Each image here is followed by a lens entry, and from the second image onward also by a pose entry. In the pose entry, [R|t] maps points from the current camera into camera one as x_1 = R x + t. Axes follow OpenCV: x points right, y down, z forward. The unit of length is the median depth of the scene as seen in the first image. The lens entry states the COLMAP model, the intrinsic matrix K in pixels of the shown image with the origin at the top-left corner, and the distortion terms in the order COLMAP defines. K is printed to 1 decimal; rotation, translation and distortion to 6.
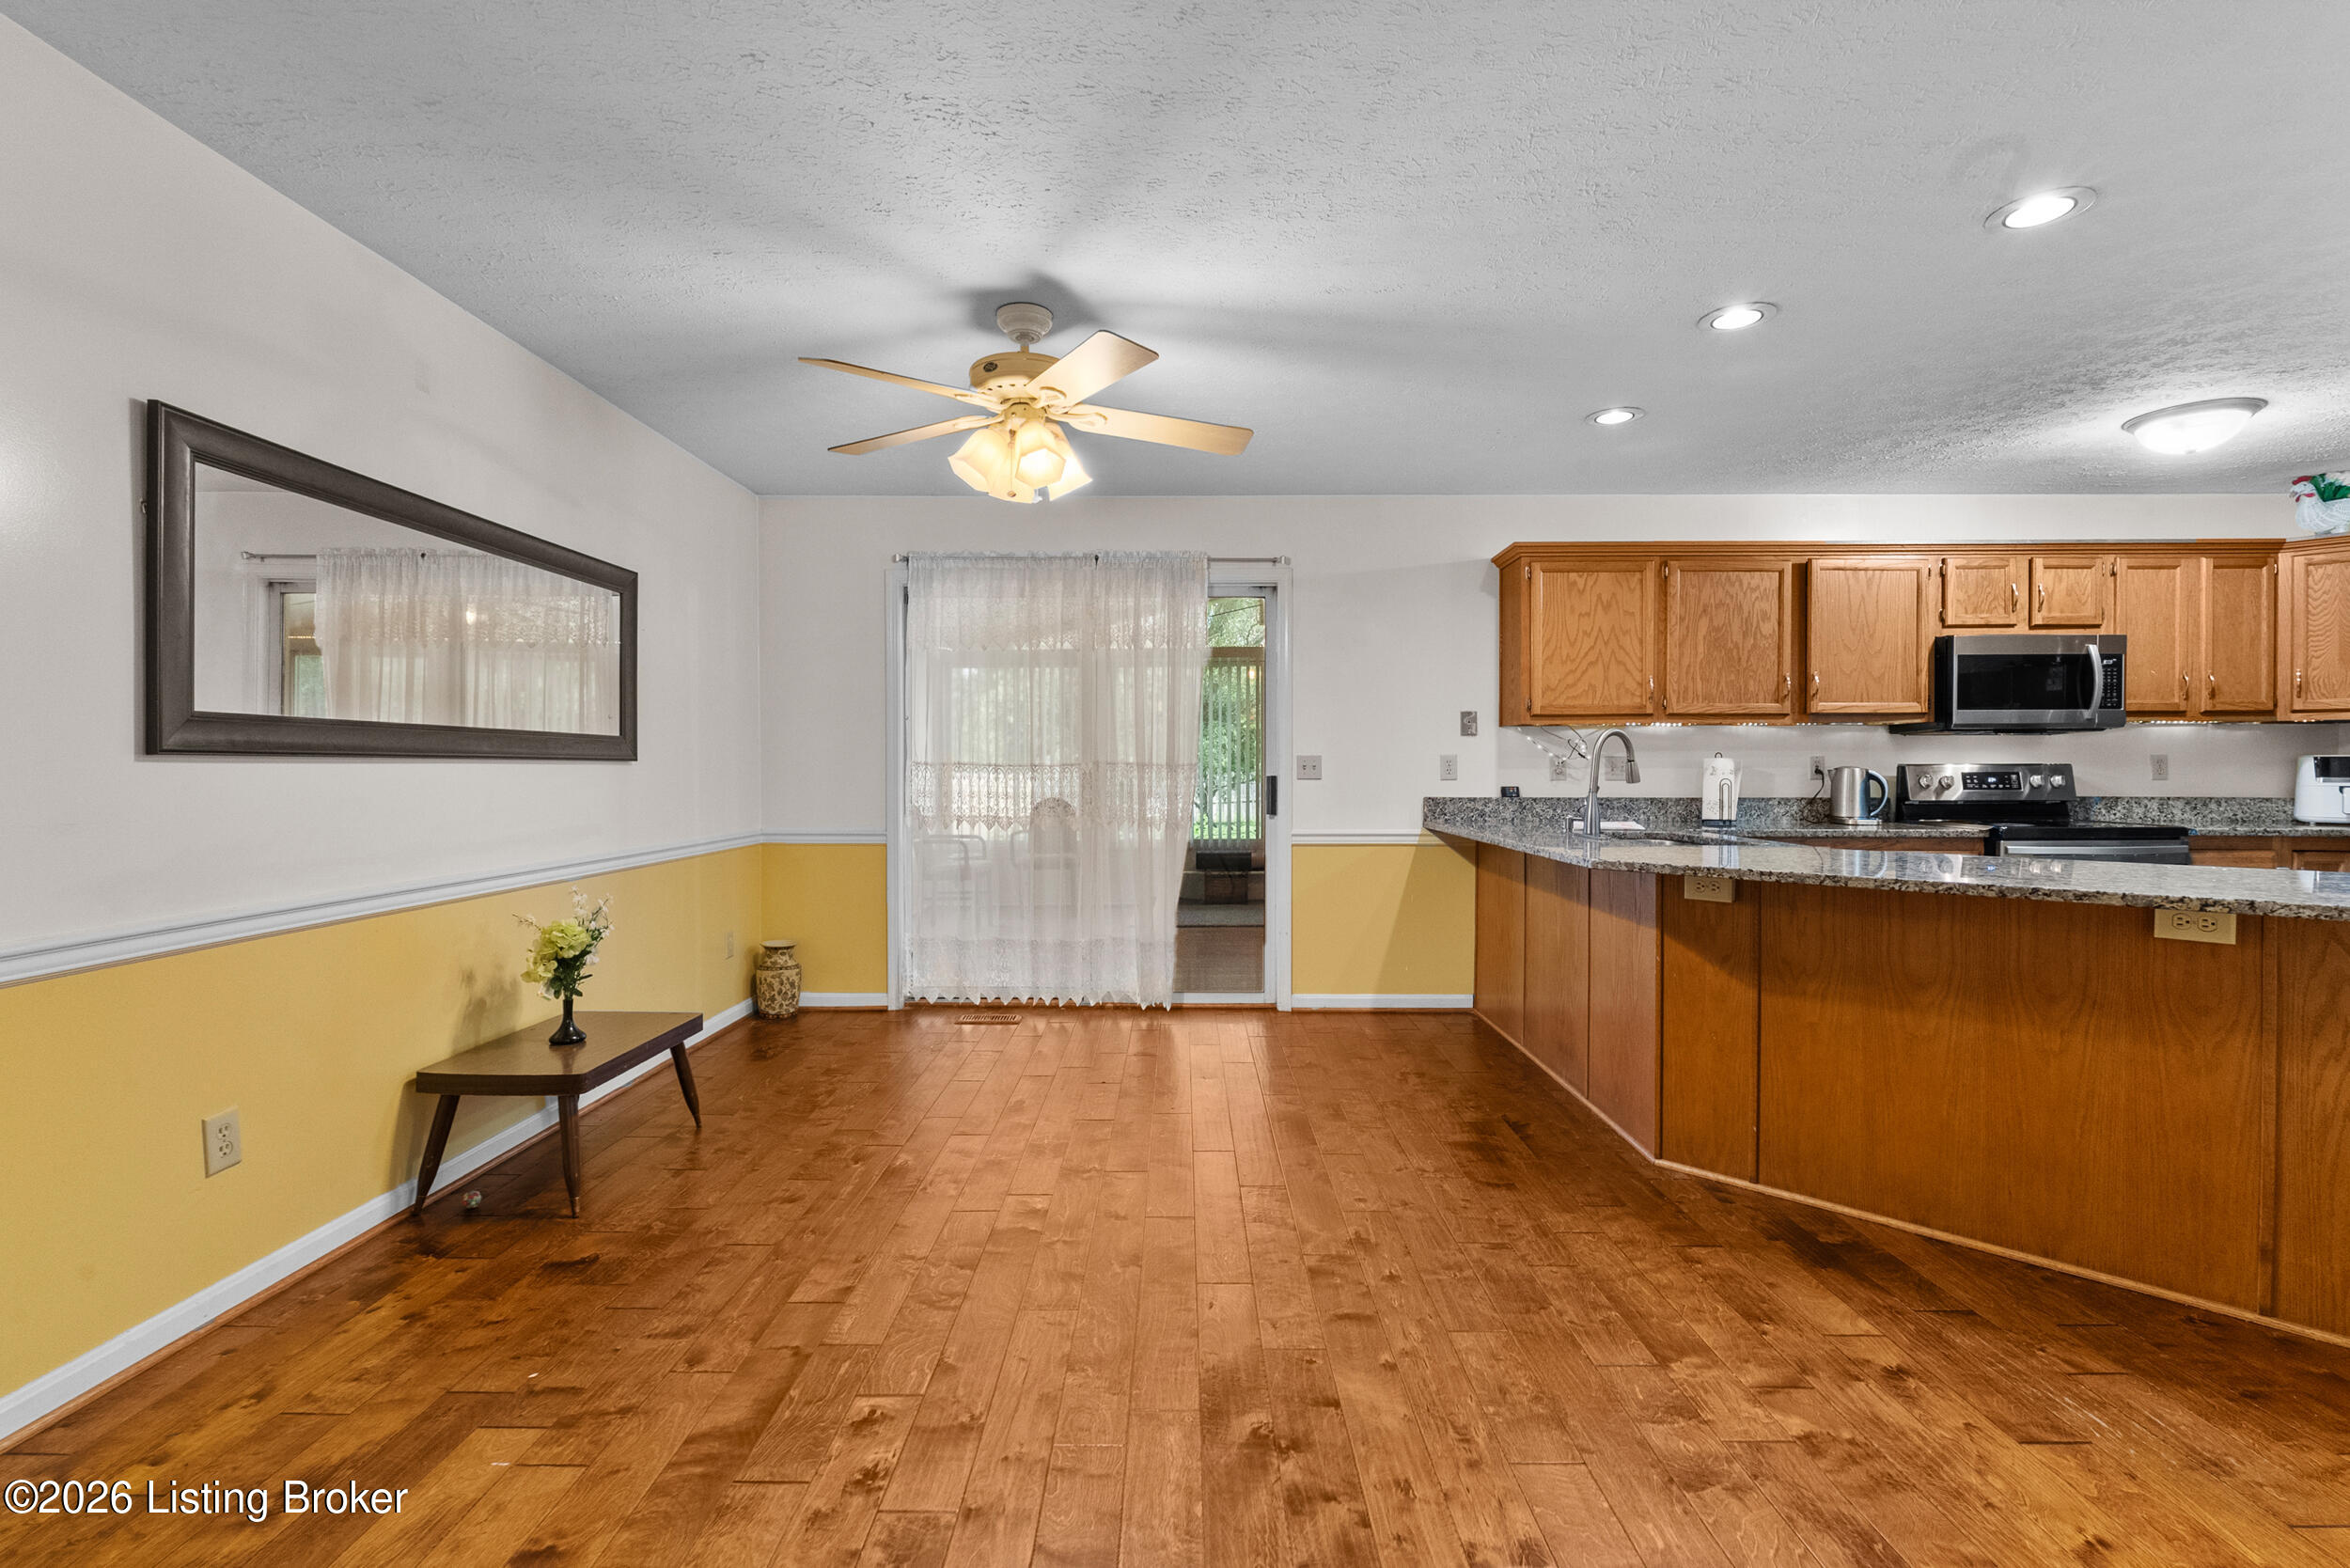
lens RADIAL K [[1036.9, 0, 1173.4], [0, 1036.9, 785.2], [0, 0, 1]] dist [0.000052, -0.000315]
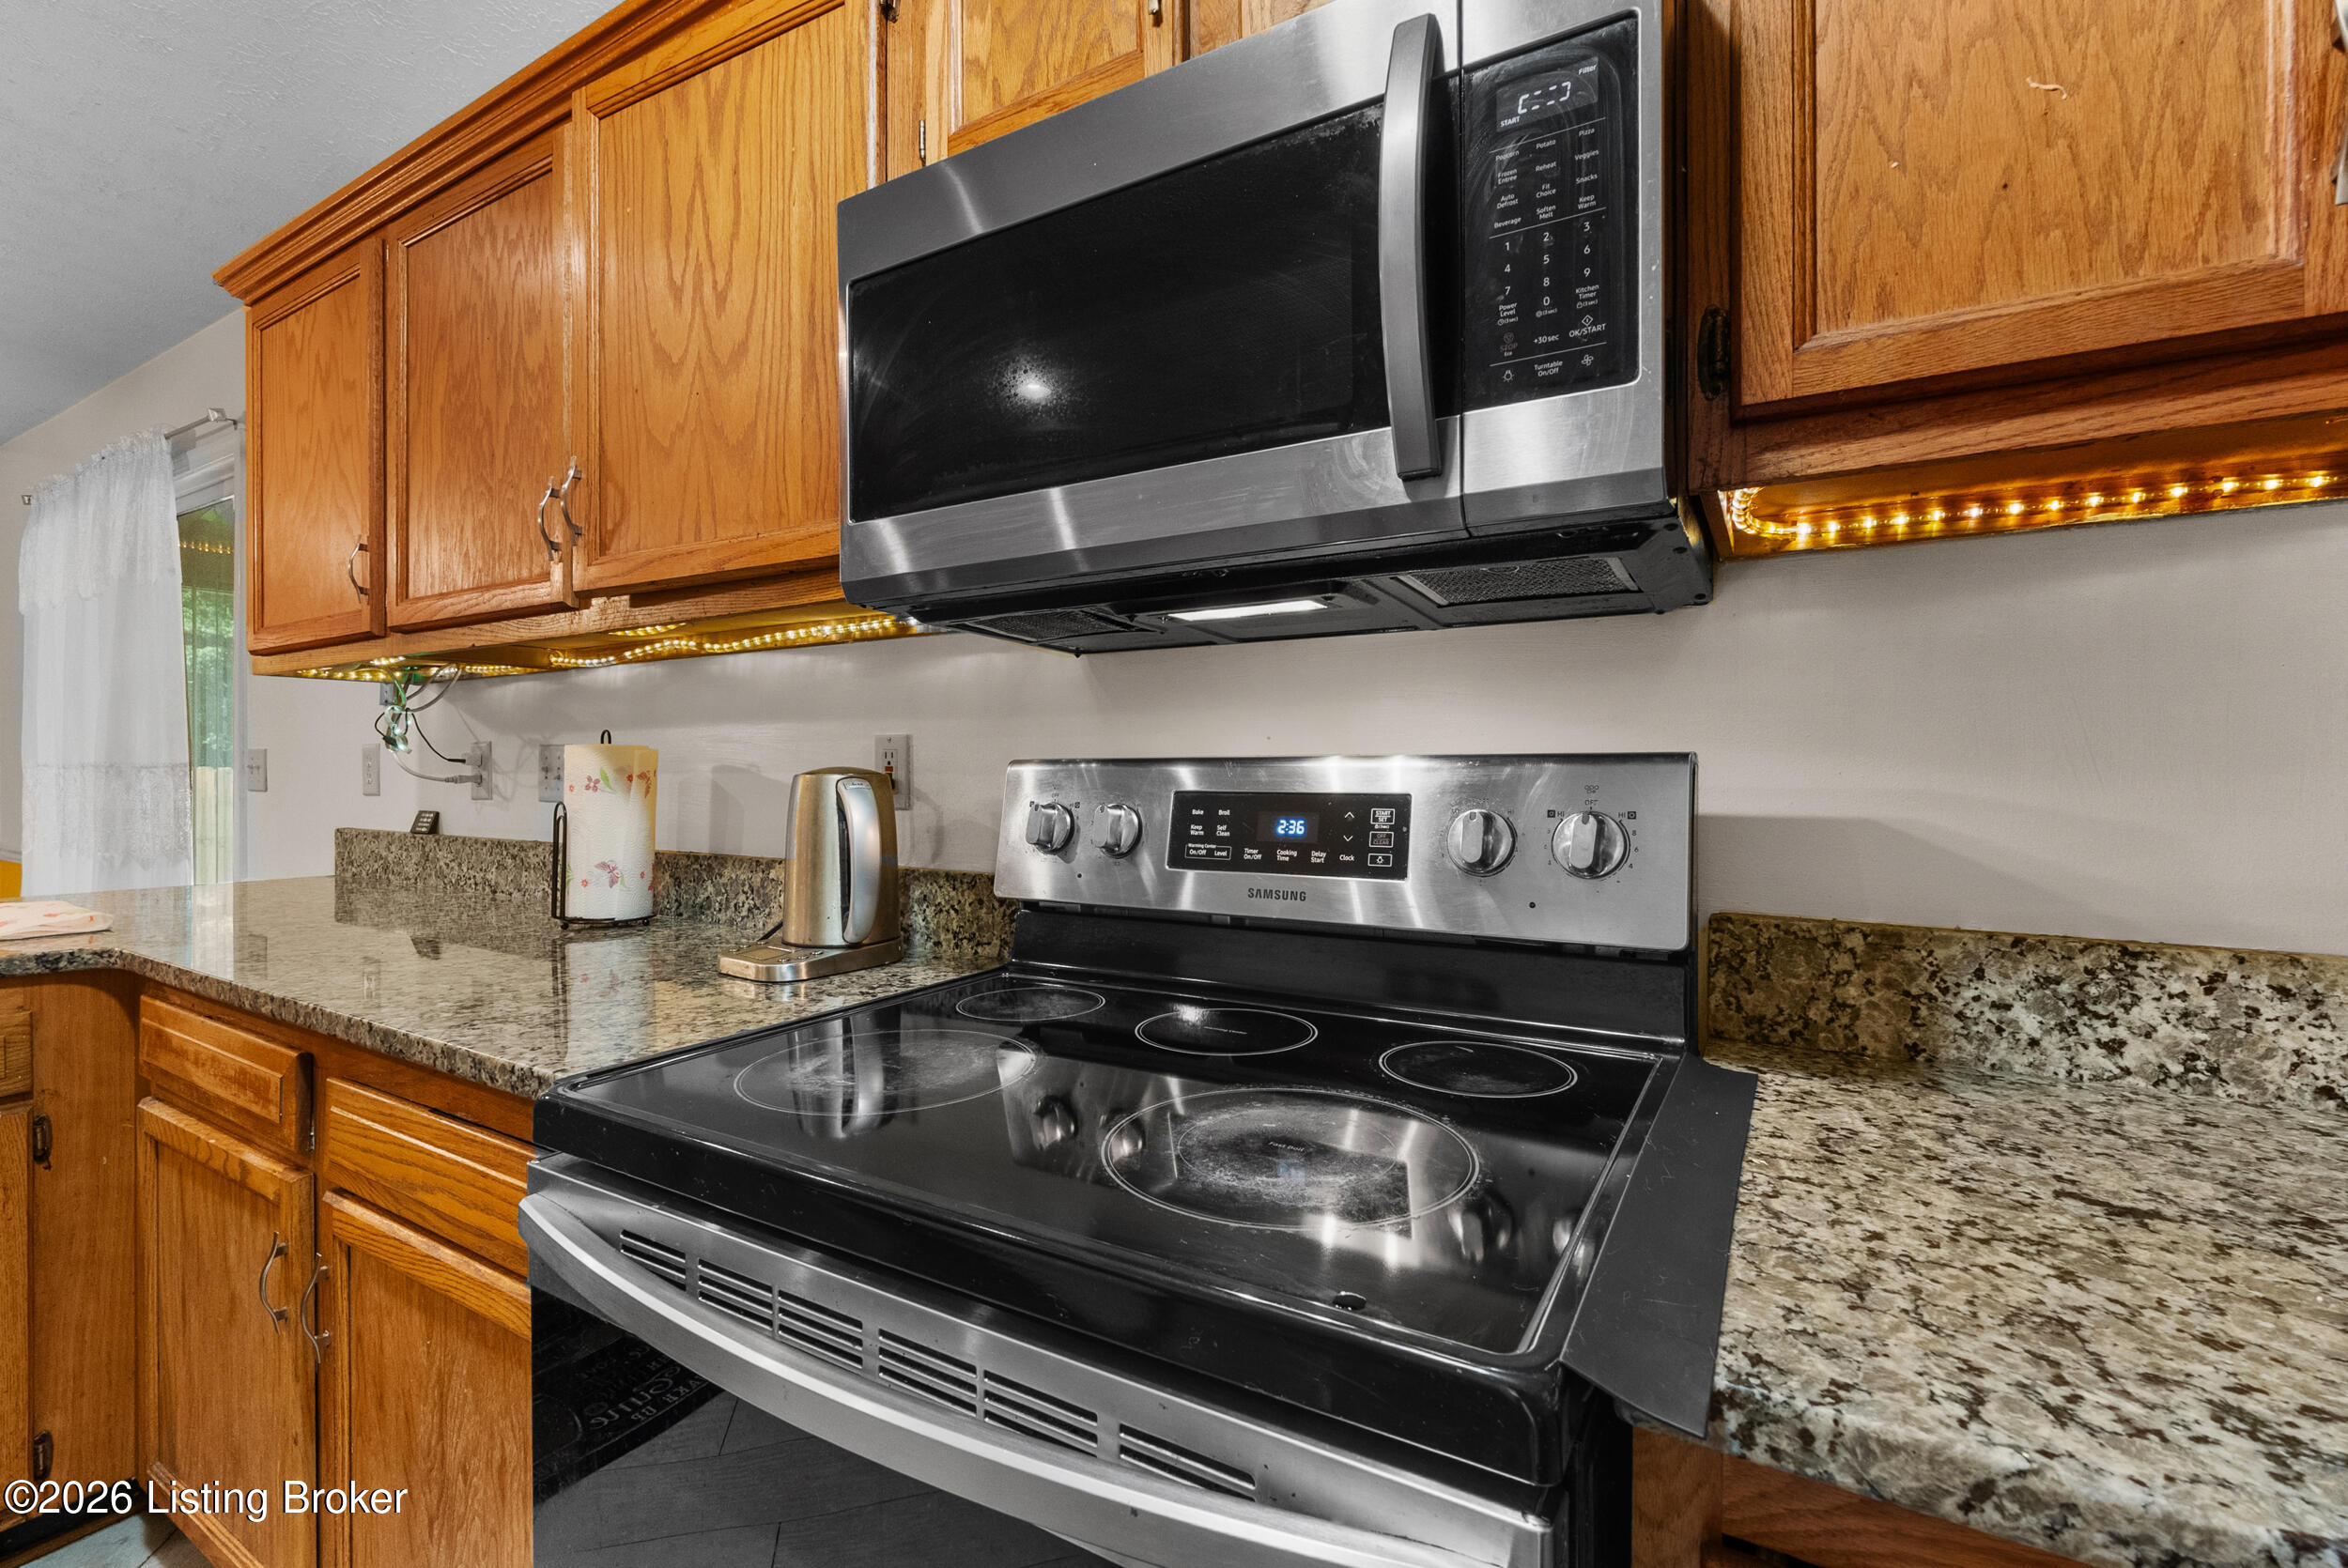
lens RADIAL K [[1035.8, 0, 1173.3], [0, 1035.8, 773.5], [0, 0, 1]] dist [0.000052, -0.000315]
pose [[0.863750, 0.000998, -0.503919, 0.860415], [-0.000274, 0.999999, 0.001509, -0.016724], [0.503920, -0.001165, 0.863750, 0.776151]]
